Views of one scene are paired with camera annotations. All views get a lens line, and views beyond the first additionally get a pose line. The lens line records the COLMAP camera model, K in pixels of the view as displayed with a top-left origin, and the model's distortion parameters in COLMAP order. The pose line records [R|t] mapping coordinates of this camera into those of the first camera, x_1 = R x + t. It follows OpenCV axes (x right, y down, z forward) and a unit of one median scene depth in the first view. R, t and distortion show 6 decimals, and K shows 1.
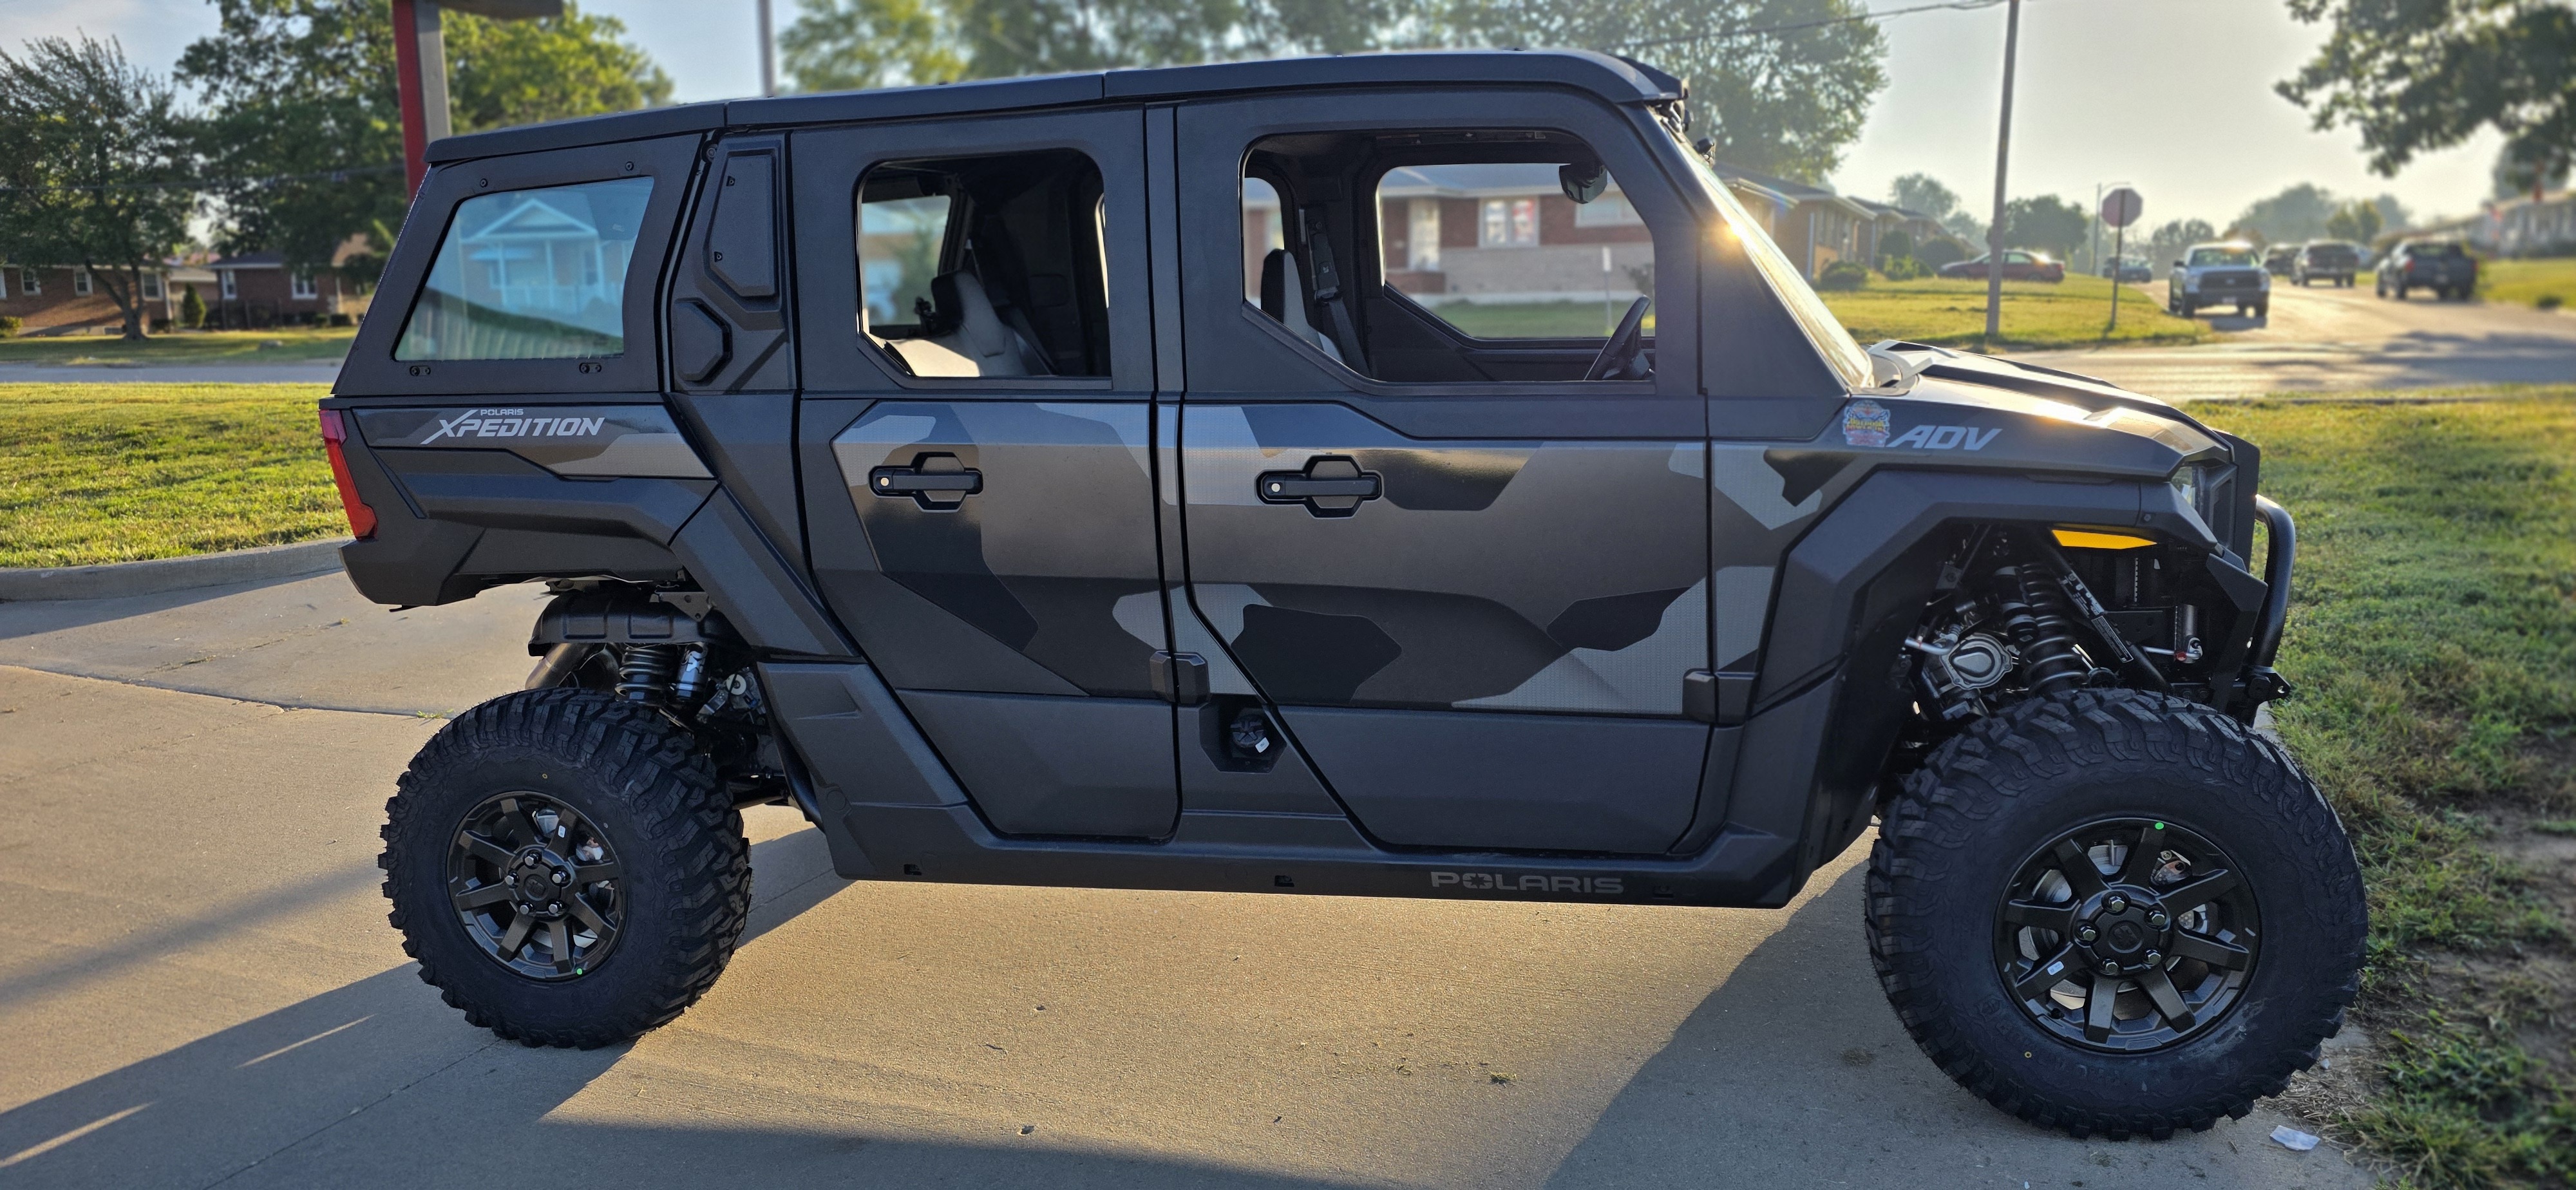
lens RADIAL K [[1720.8, 0, 1292.7], [0, 1720.8, 586.5], [0, 0, 1]] dist [0.056496, -0.051342]
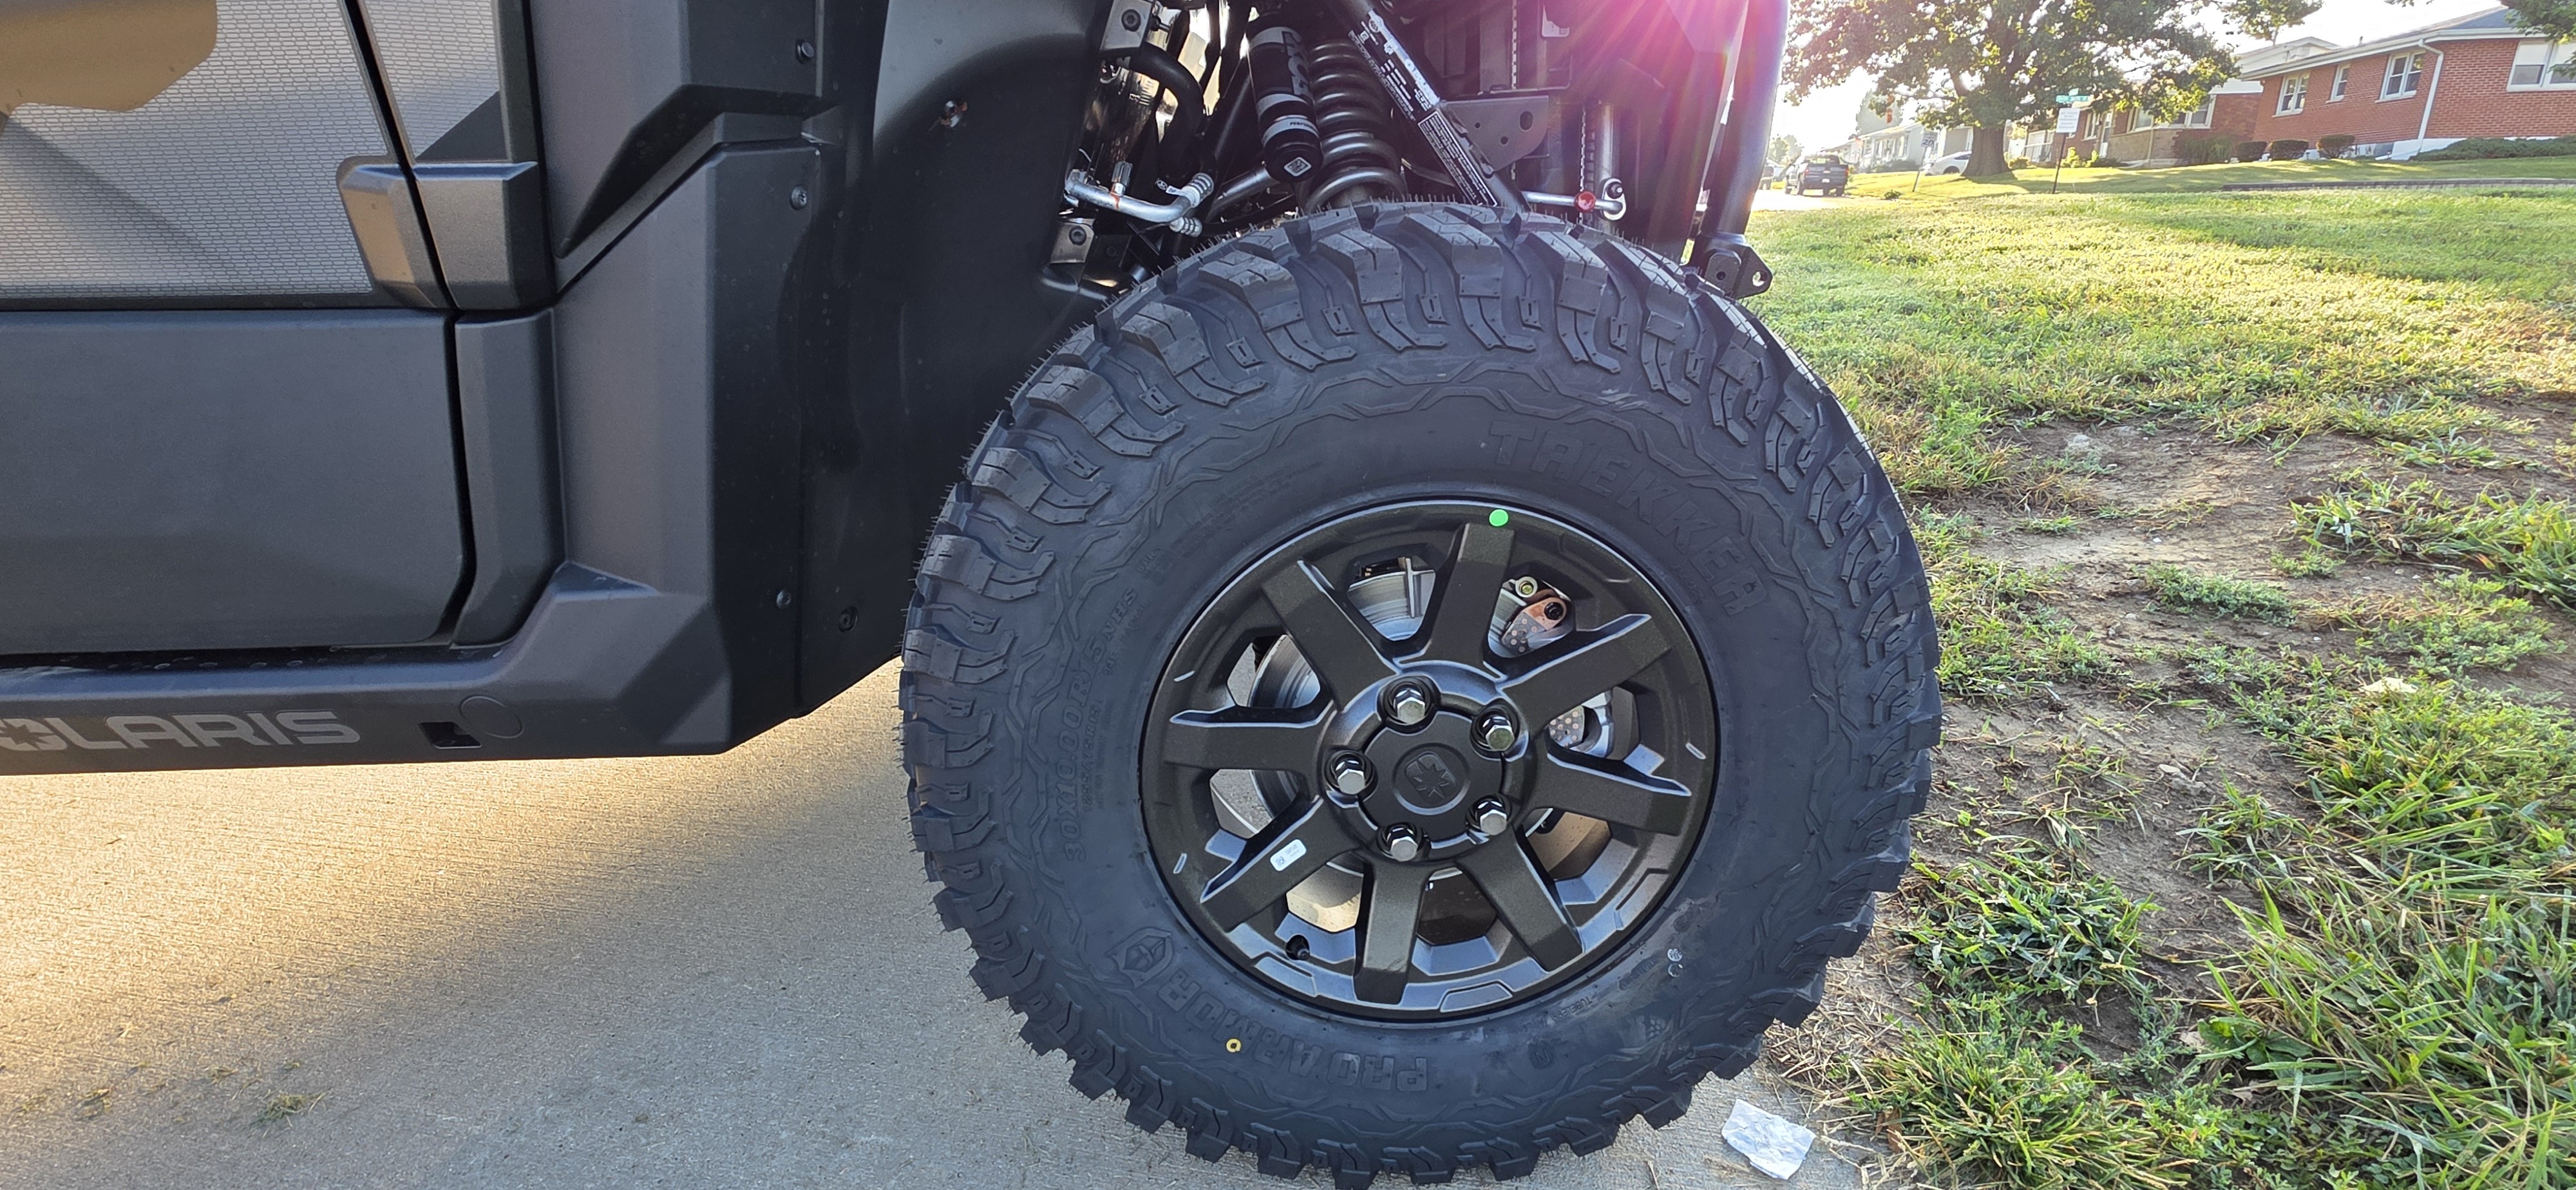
lens RADIAL K [[1221.2, 0, 1290.1], [0, 1221.2, 587.9], [0, 0, 1]] dist [0.001607, -0.000318]
pose [[0.983355, -0.048773, 0.175025, 0.332739], [0.024132, 0.989823, 0.140243, 0.093812], [-0.180084, -0.133685, 0.974525, 0.607130]]
